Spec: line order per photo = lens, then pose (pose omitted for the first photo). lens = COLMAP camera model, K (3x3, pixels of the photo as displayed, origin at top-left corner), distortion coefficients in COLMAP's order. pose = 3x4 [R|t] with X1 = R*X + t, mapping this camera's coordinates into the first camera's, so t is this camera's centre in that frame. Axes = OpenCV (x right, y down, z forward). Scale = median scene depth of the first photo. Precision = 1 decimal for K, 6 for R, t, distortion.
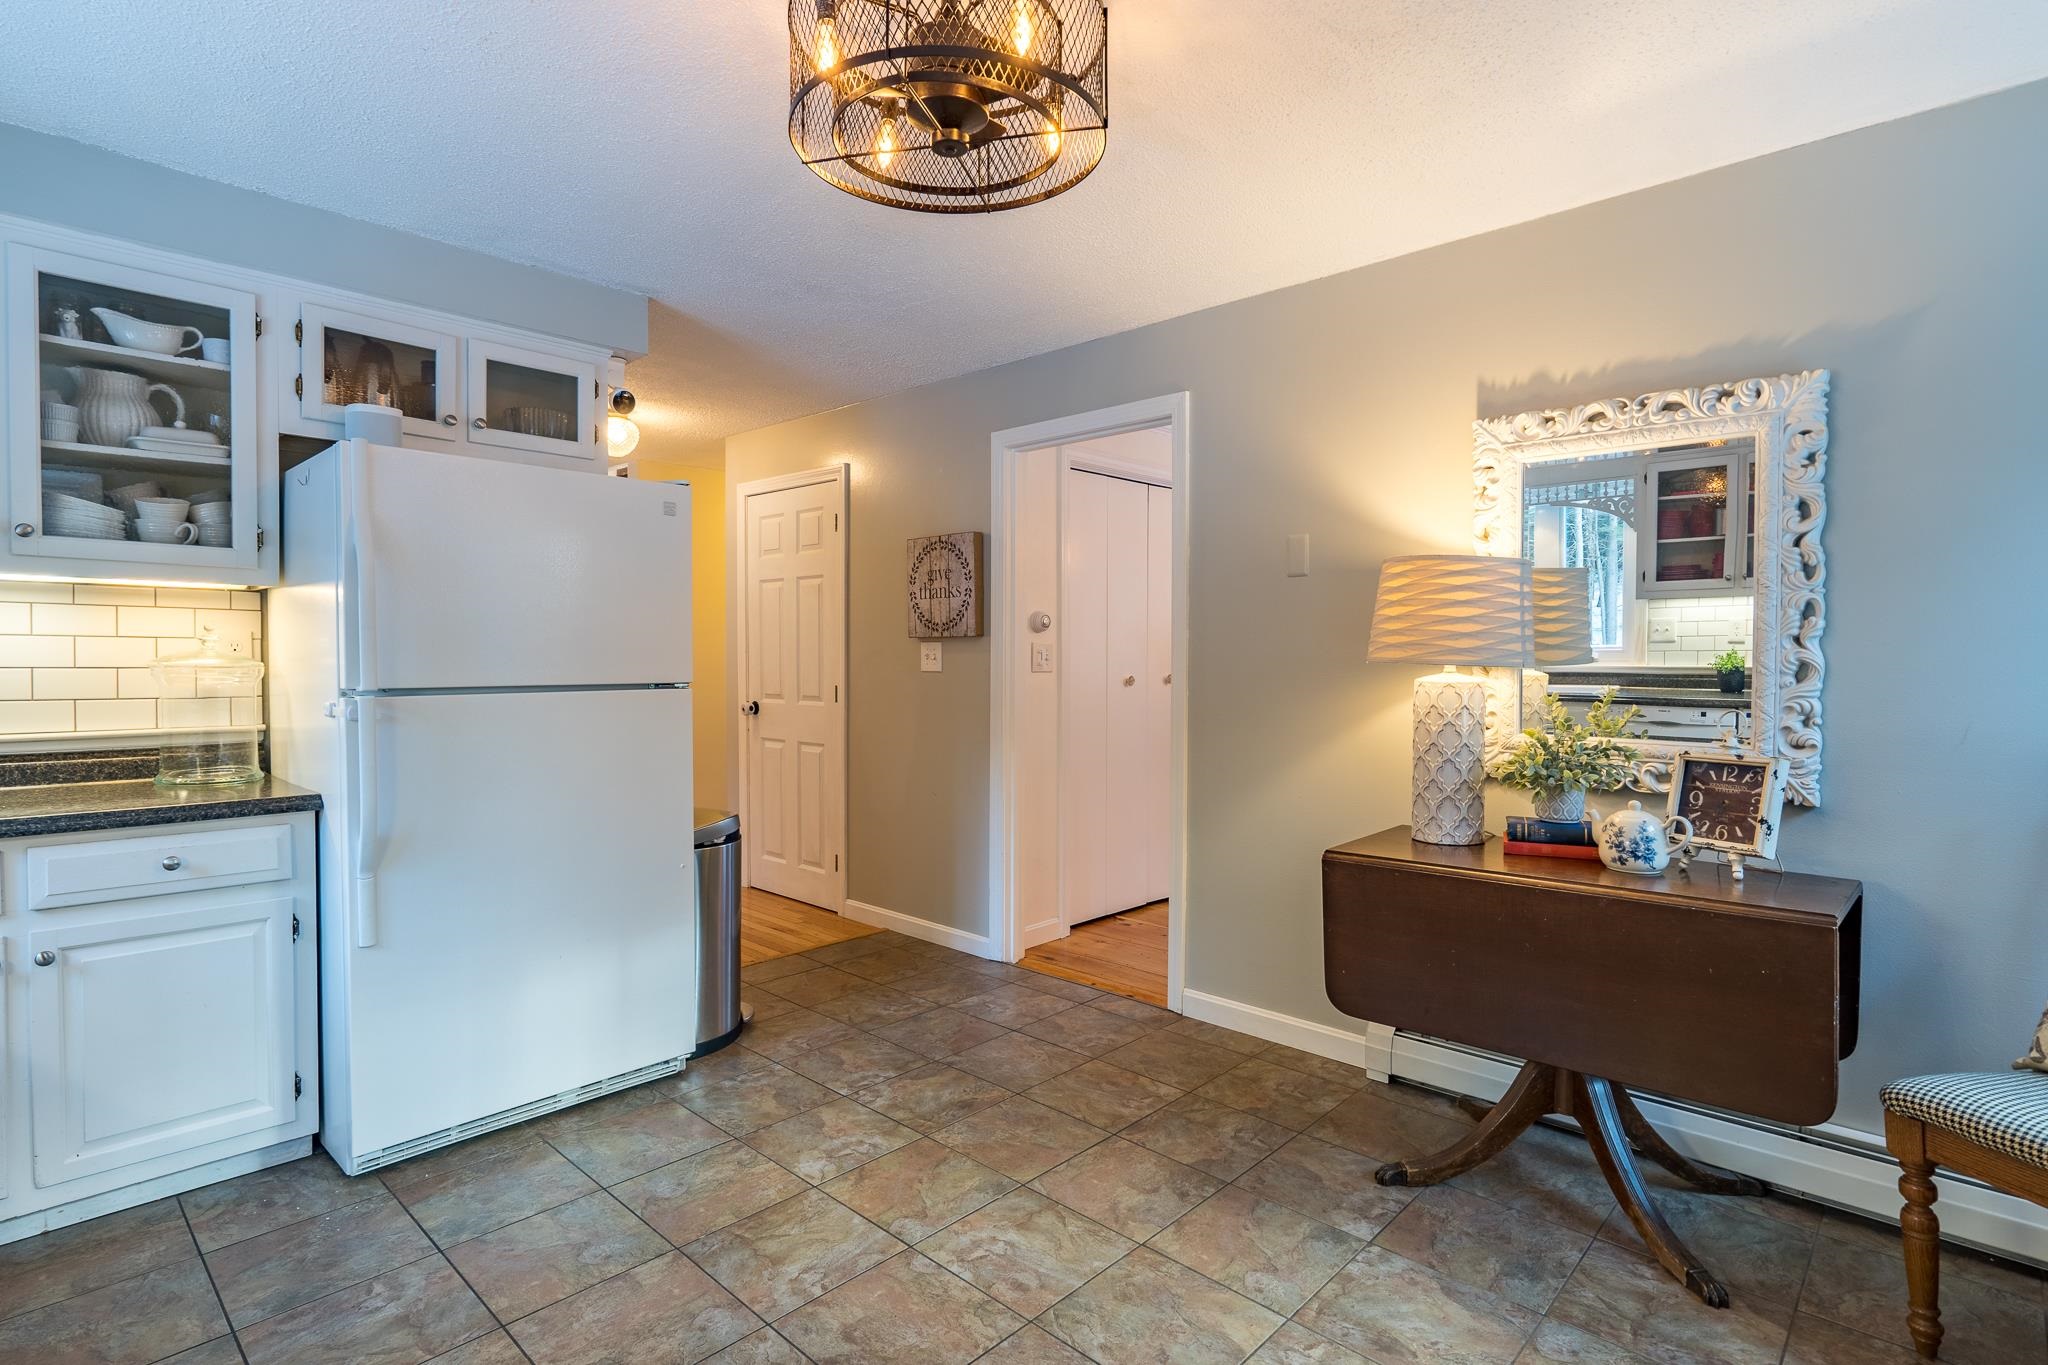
lens RADIAL K [[1047.4, 0, 1033.4], [0, 1047.4, 675.1], [0, 0, 1]] dist [0.008203, 0.000773]
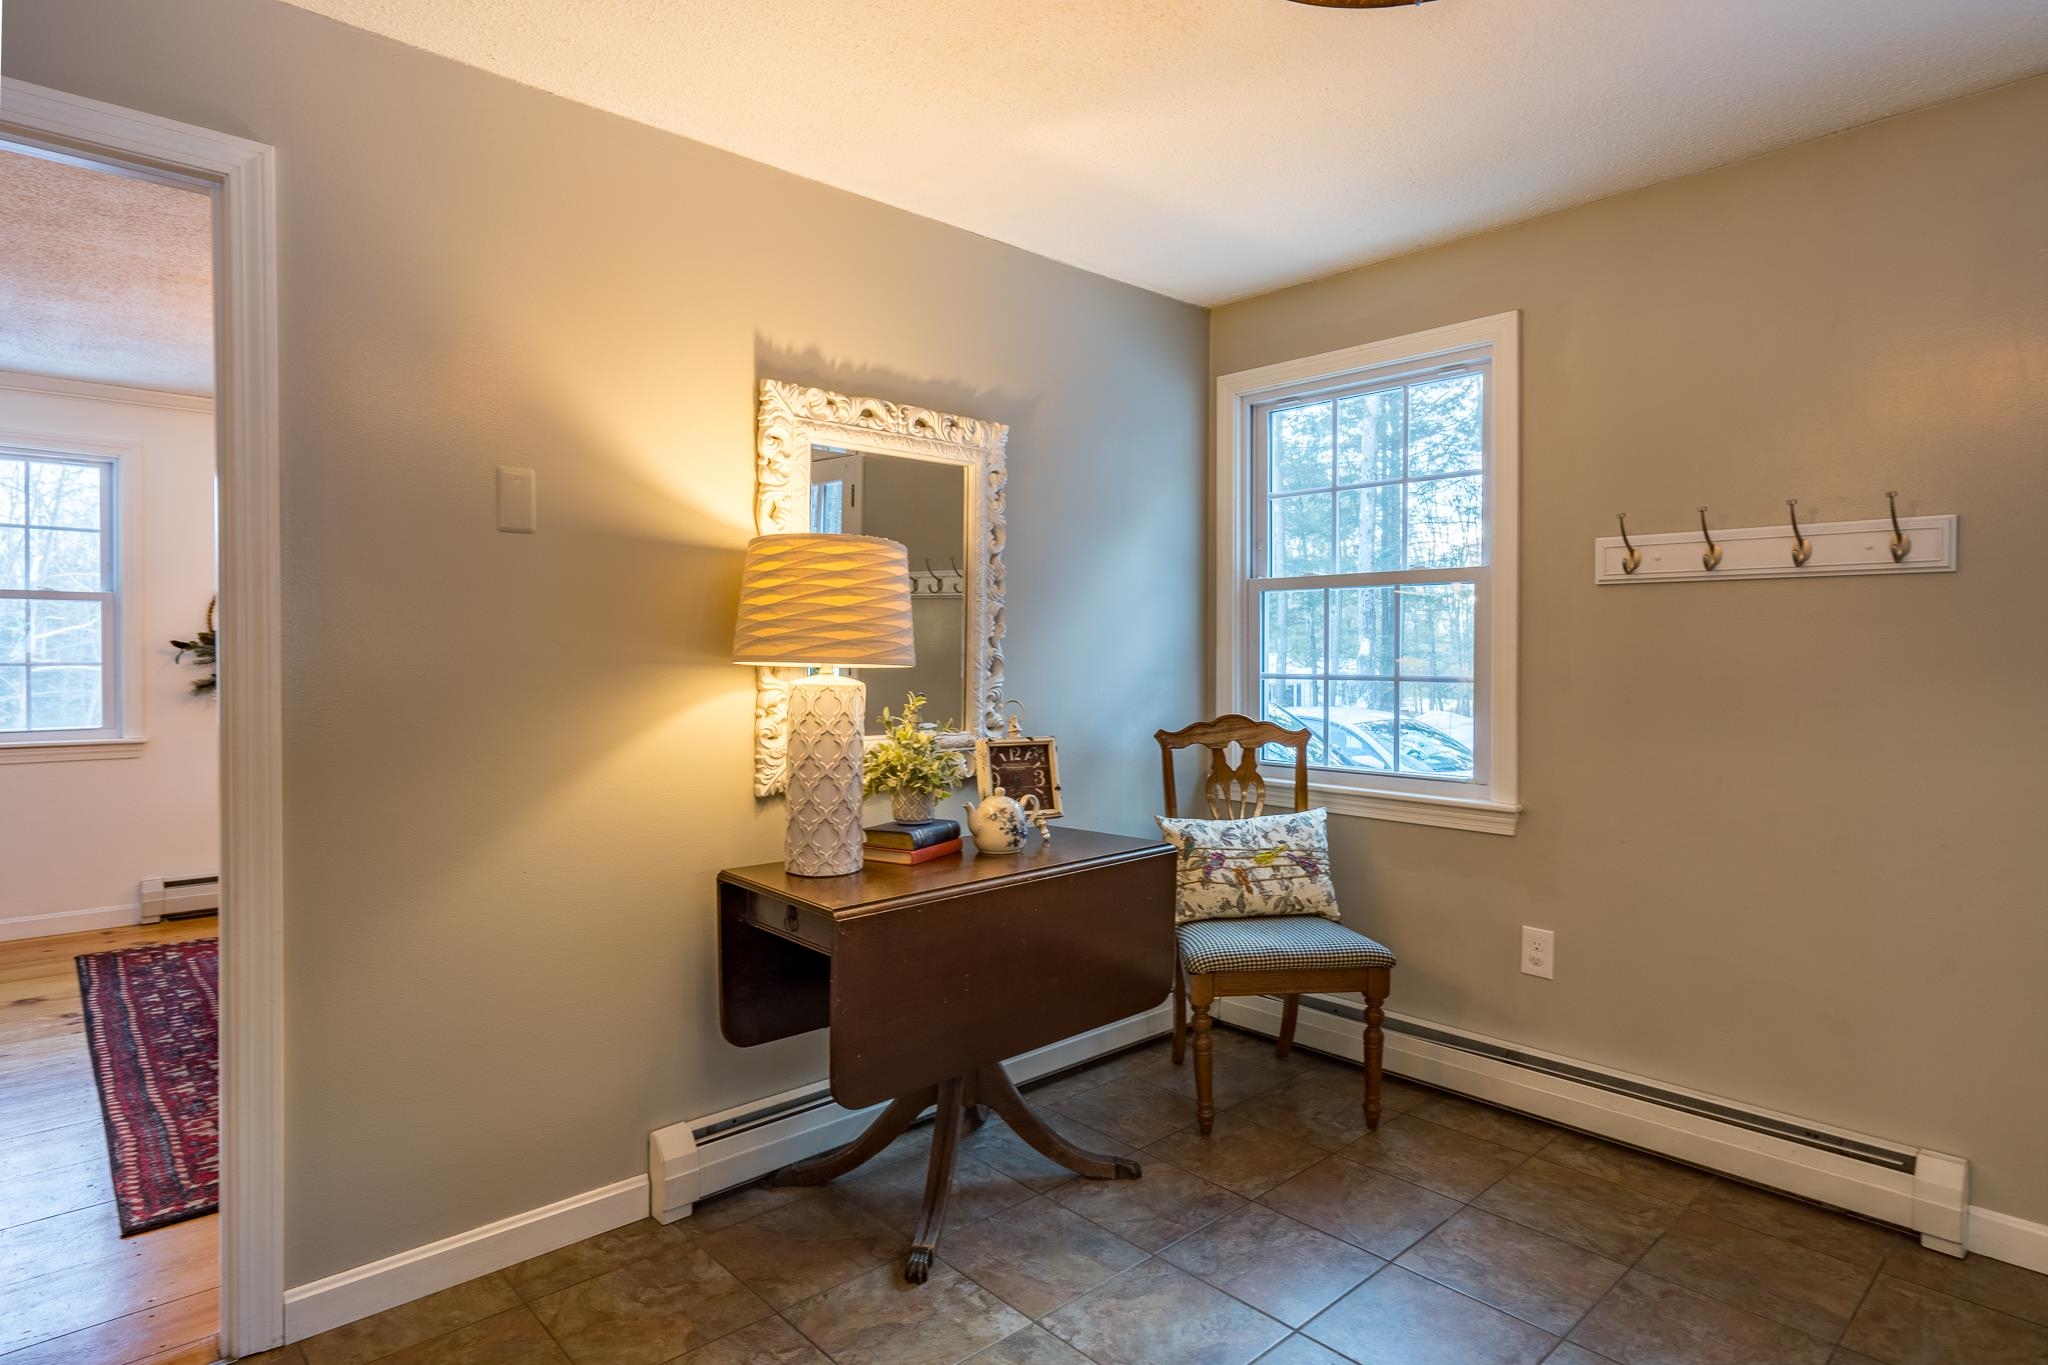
lens RADIAL K [[1111.9, 0, 1030.6], [0, 1111.9, 663.3], [0, 0, 1]] dist [-0.002121, 0.001076]
pose [[0.069861, -0.010551, 0.997501, -0.506005], [0.019536, 0.999767, 0.009207, -0.016285], [-0.997365, 0.018844, 0.070051, 0.781317]]
